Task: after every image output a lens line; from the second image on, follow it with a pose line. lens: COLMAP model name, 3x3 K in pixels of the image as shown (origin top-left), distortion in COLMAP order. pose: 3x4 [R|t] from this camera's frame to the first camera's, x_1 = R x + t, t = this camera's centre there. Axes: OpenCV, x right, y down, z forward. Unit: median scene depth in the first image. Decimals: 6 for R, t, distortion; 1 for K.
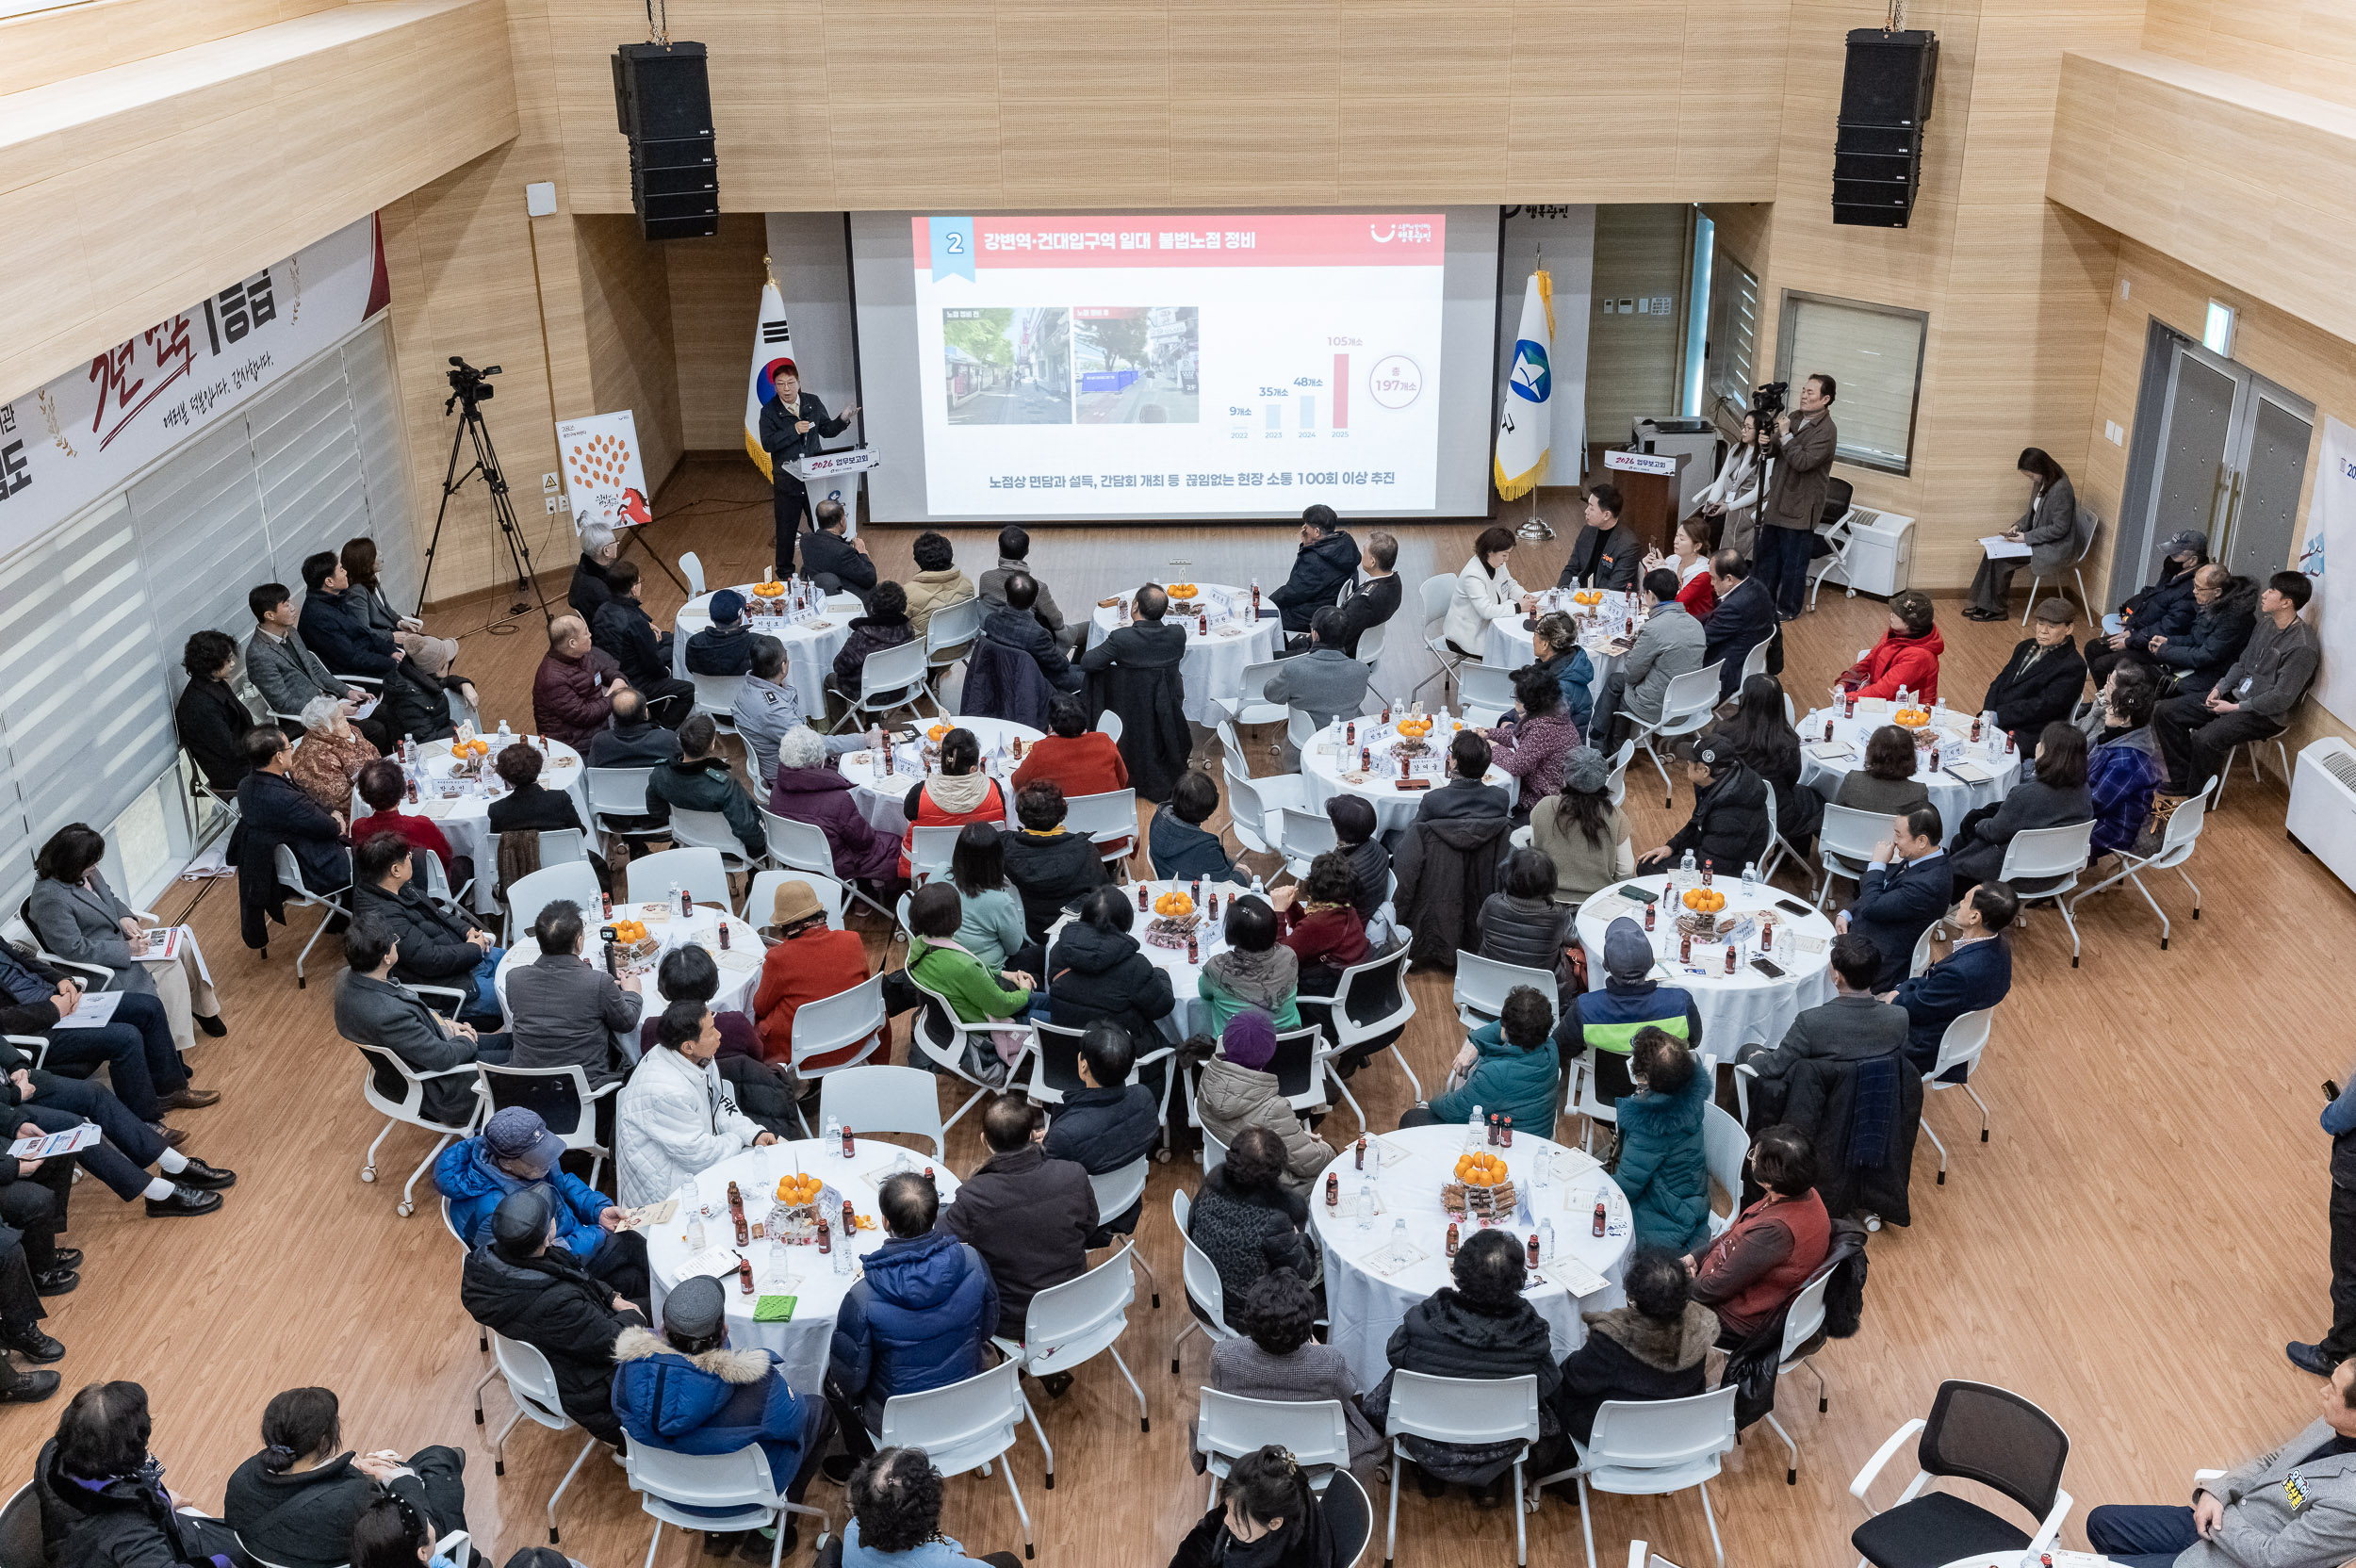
lens RADIAL K [[2329.1, 0, 1196.3], [0, 2329.1, 810.1], [0, 0, 1]] dist [0.005195, -0.002554]
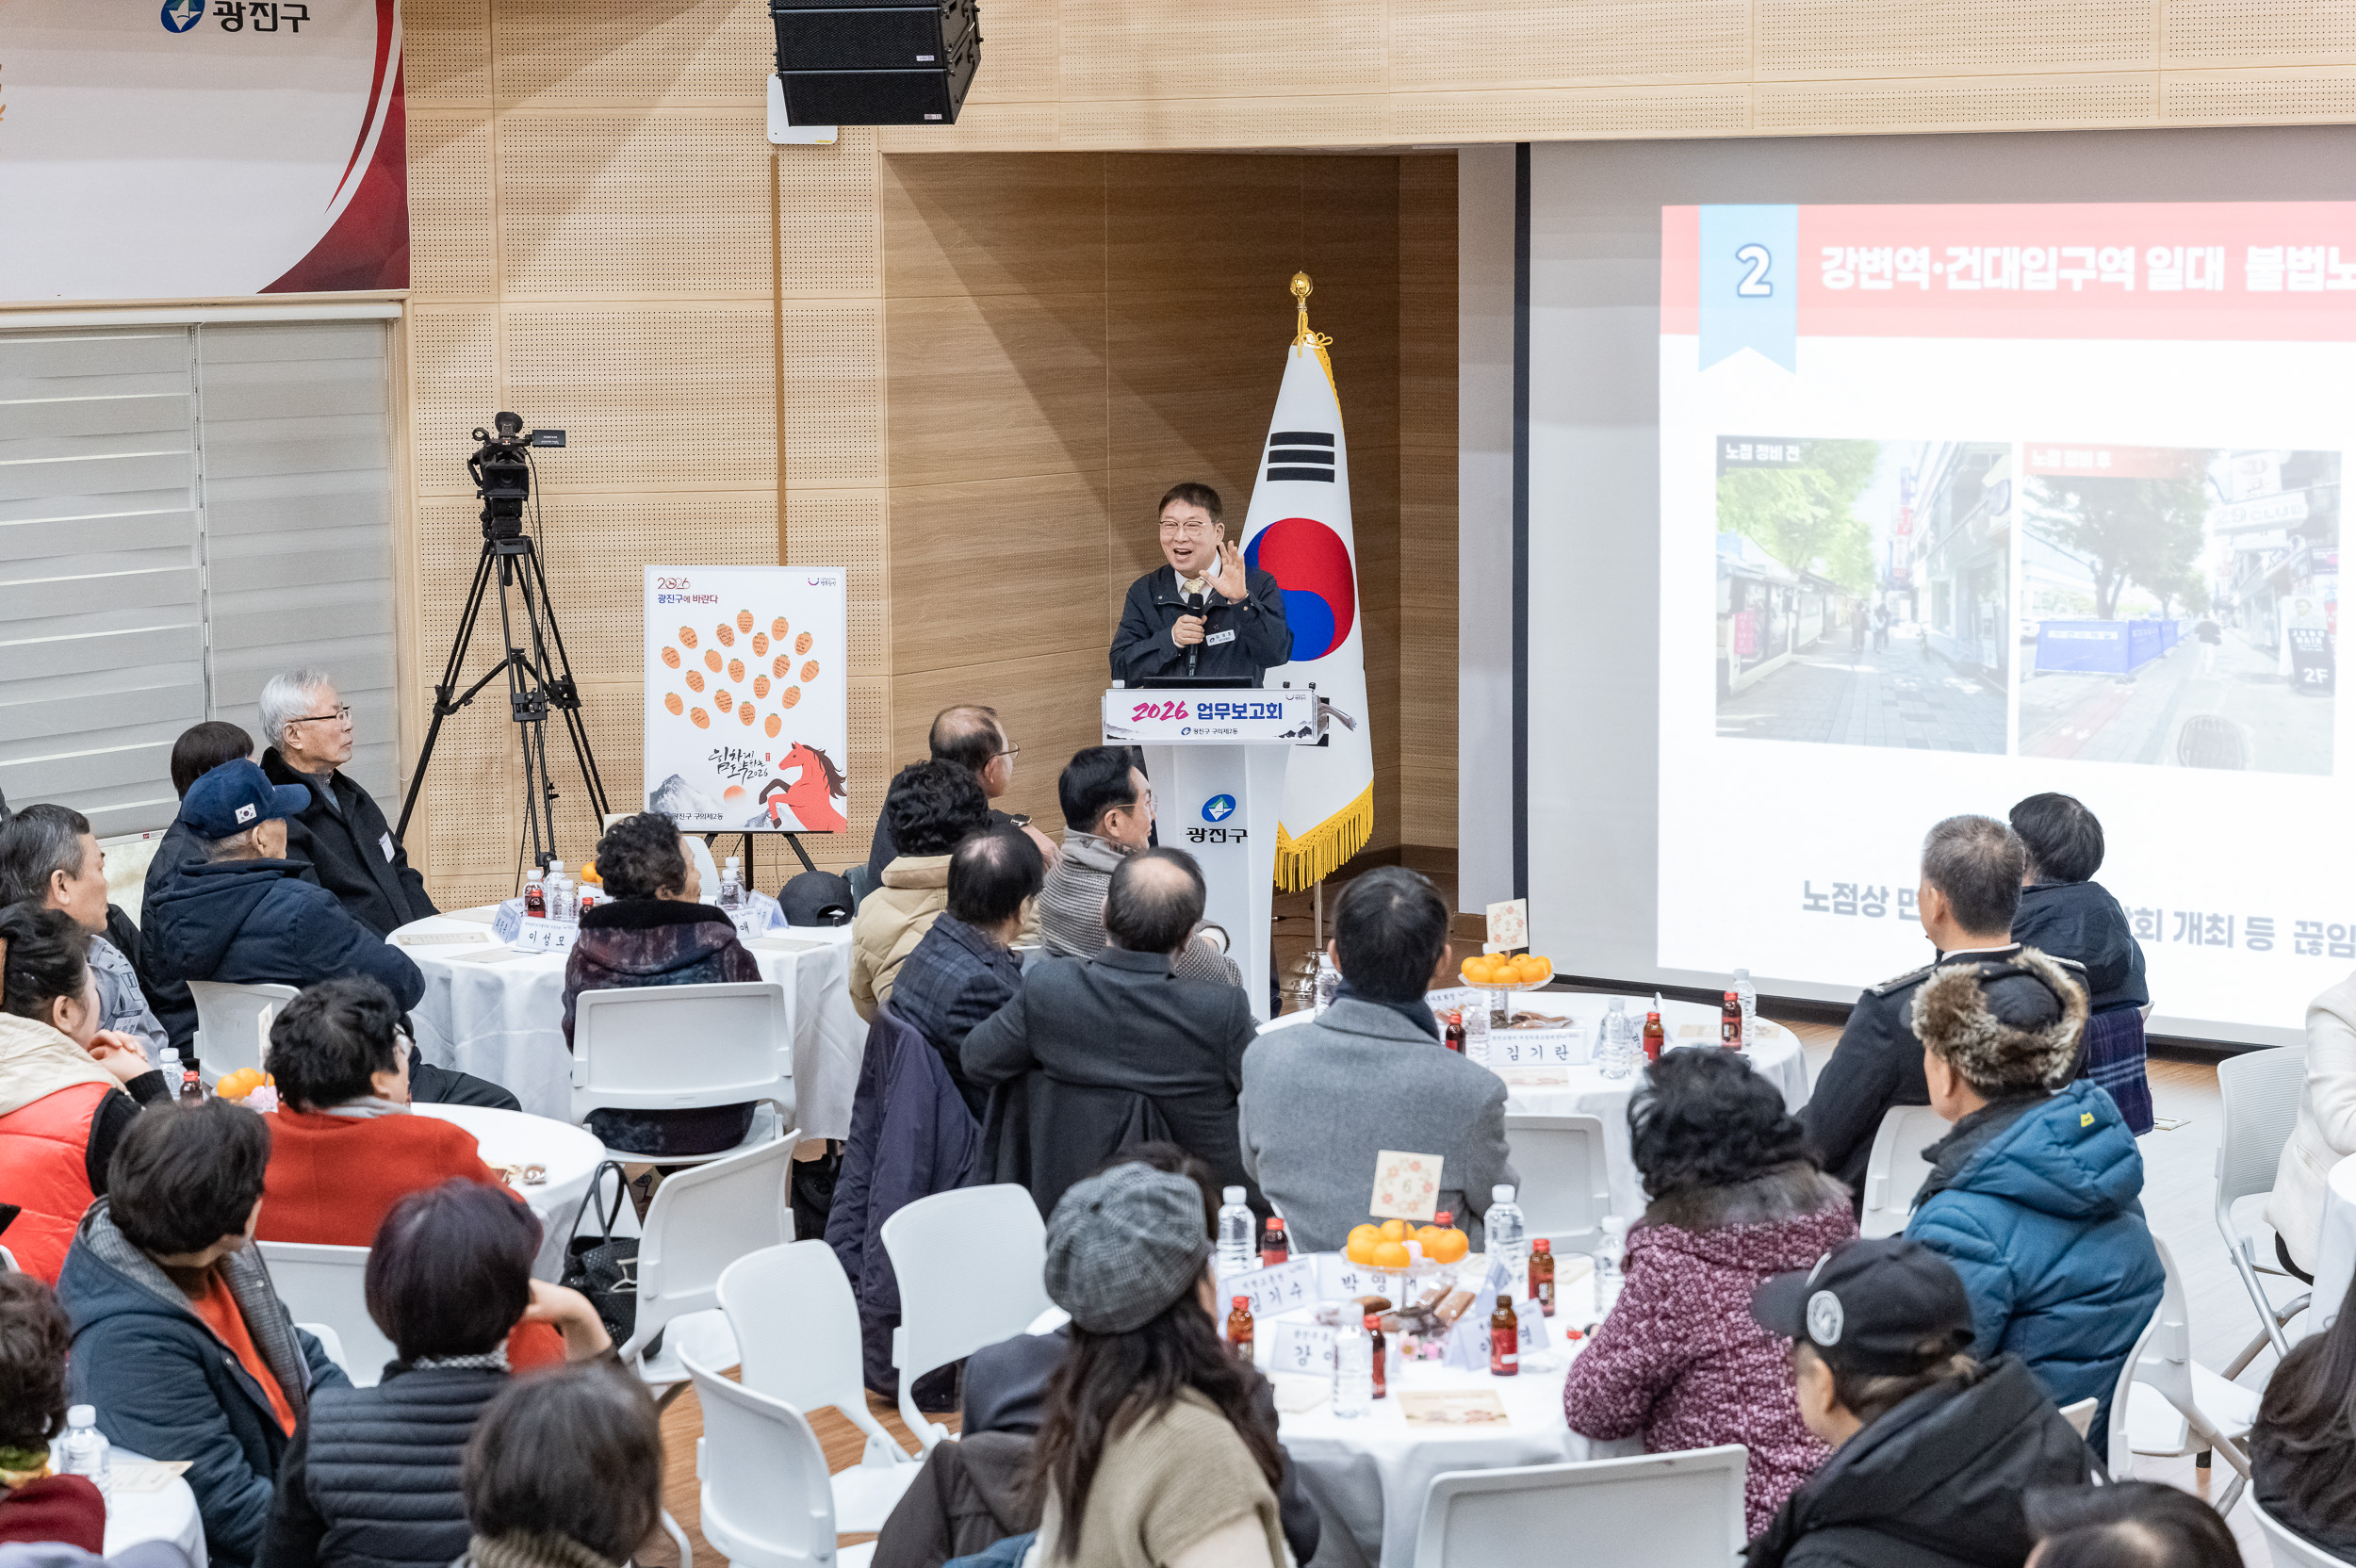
lens RADIAL K [[4627.0, 0, 1209.0], [0, 4627.0, 851.5], [0, 0, 1]] dist [0.008610, 0.213629]
pose [[0.810728, 0.079037, -0.580064, 0.304492], [-0.234459, 0.951746, -0.198011, 0.028486], [0.536423, 0.296534, 0.790138, 0.388711]]
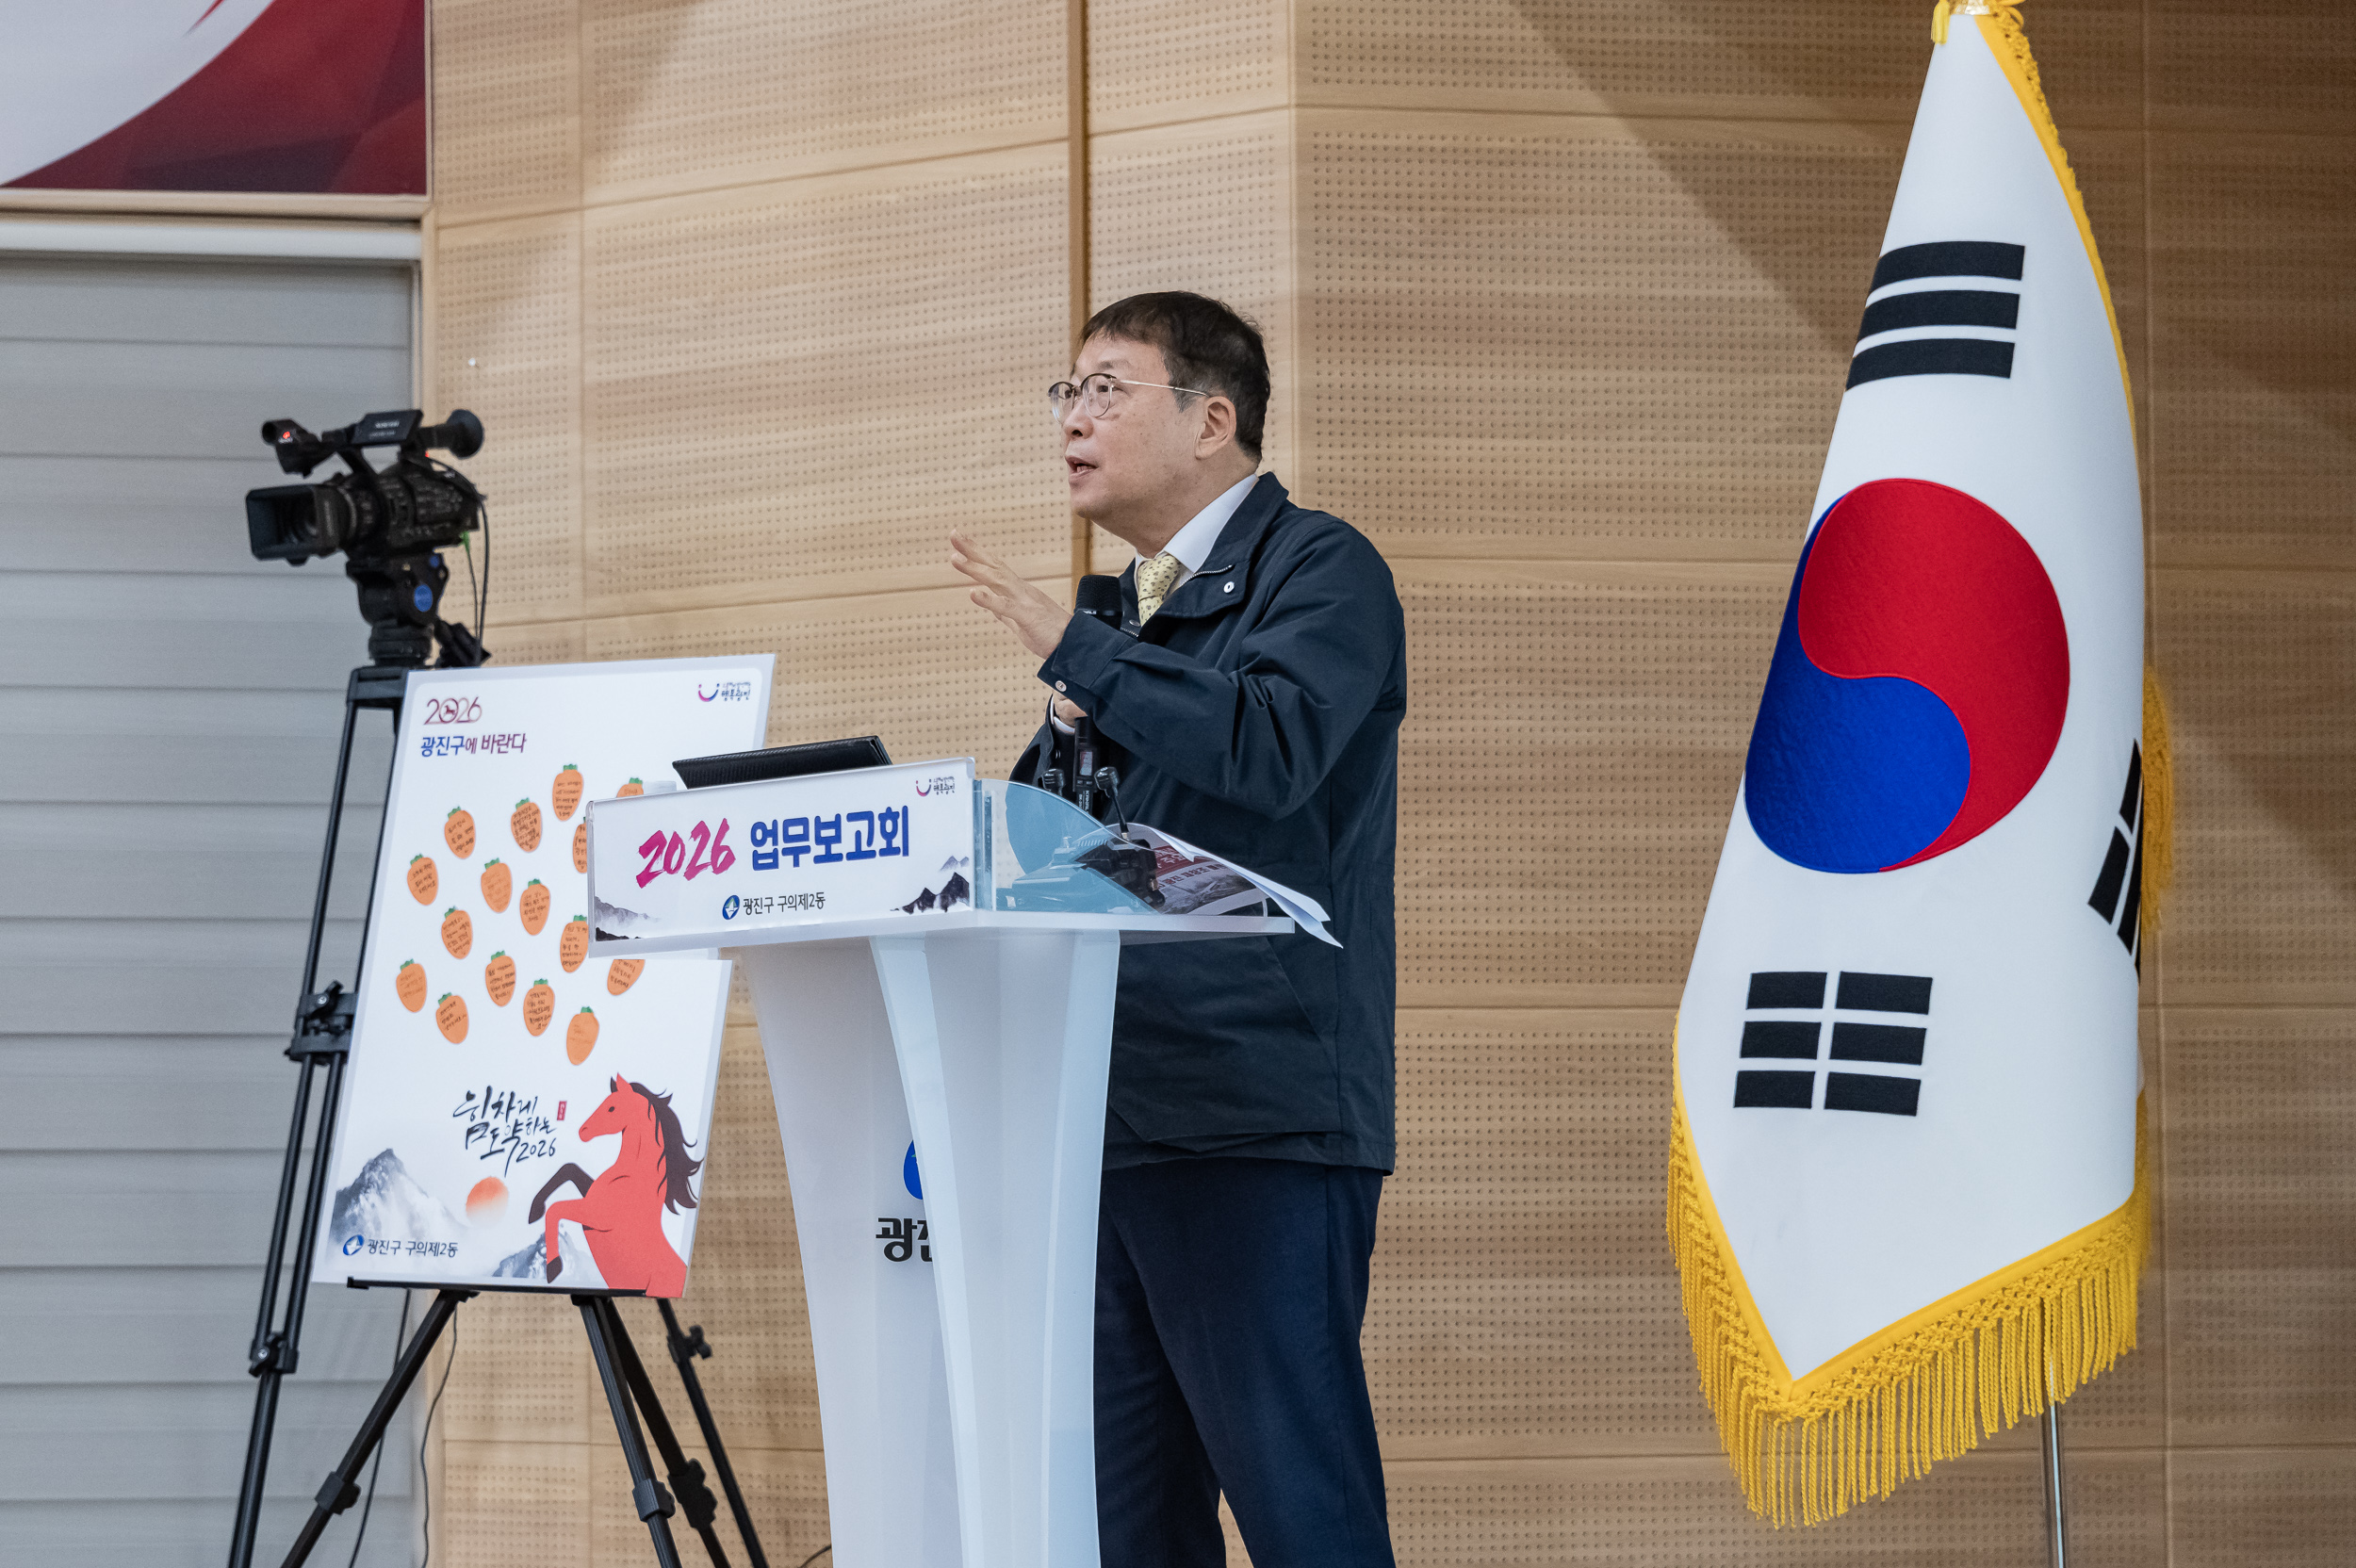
lens RADIAL K [[5442.2, 0, 850.0], [0, 5442.2, 1006.8], [0, 0, 1]] dist [0.035961, 0.092369]
pose [[0.148010, -0.030866, -0.988504, 0.156319], [-0.396809, 0.913678, -0.087944, -0.115494], [0.905889, 0.405264, 0.122985, 0.971639]]
